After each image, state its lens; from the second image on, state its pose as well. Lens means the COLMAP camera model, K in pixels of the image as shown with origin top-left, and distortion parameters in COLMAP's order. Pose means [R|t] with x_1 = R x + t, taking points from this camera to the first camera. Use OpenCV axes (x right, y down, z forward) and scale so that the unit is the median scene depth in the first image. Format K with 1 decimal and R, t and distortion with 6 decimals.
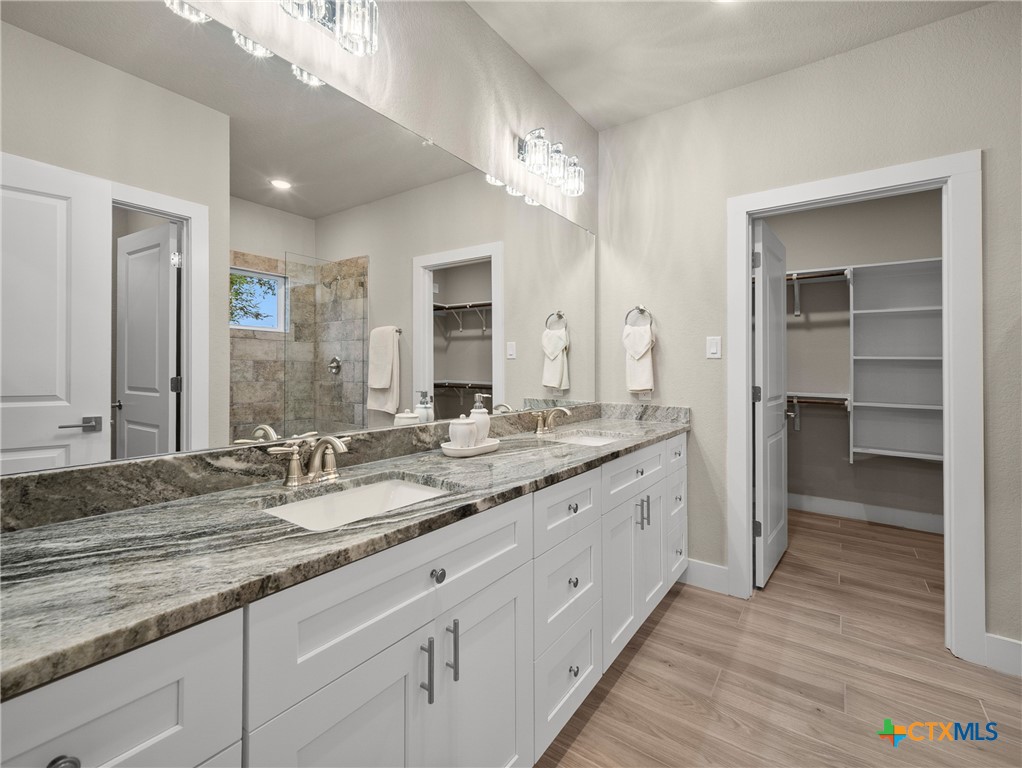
lens RADIAL K [[452.9, 0, 508.2], [0, 452.9, 358.7], [0, 0, 1]] dist [0.001253, 0.000252]
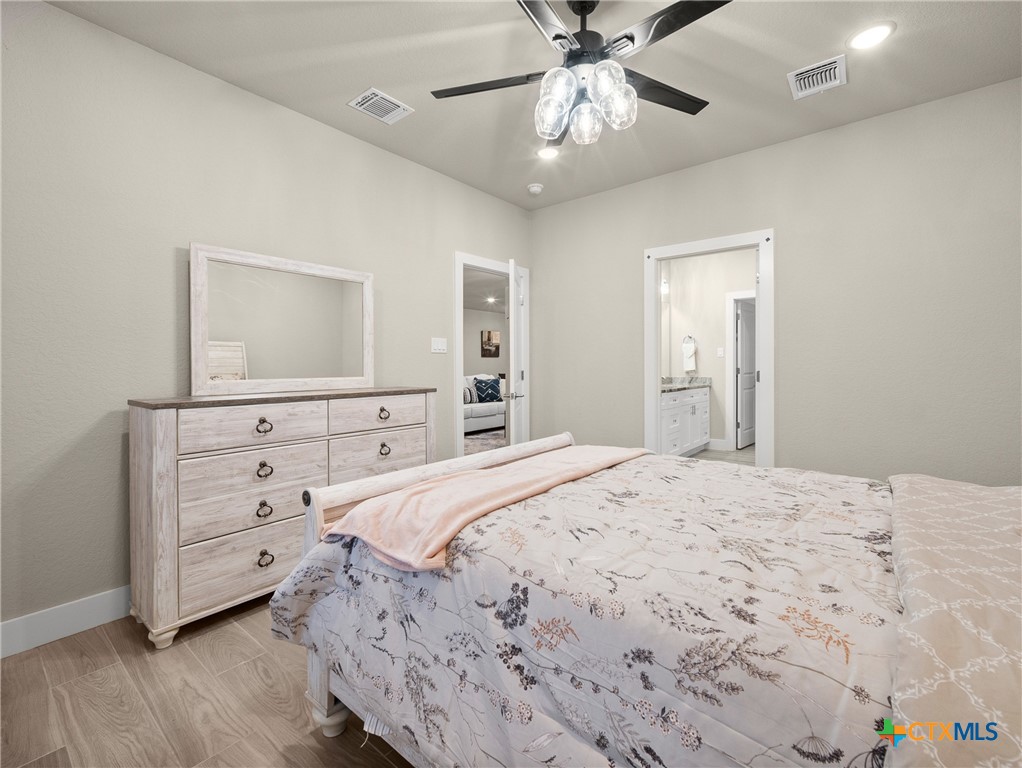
lens RADIAL K [[459.0, 0, 513.5], [0, 459.0, 373.5], [0, 0, 1]] dist [-0.002648, 0.000457]
pose [[0.998788, -0.011386, -0.047884, -0.556311], [0.013071, 0.999300, 0.035039, -0.013089], [0.047452, -0.035622, 0.998238, -1.556902]]
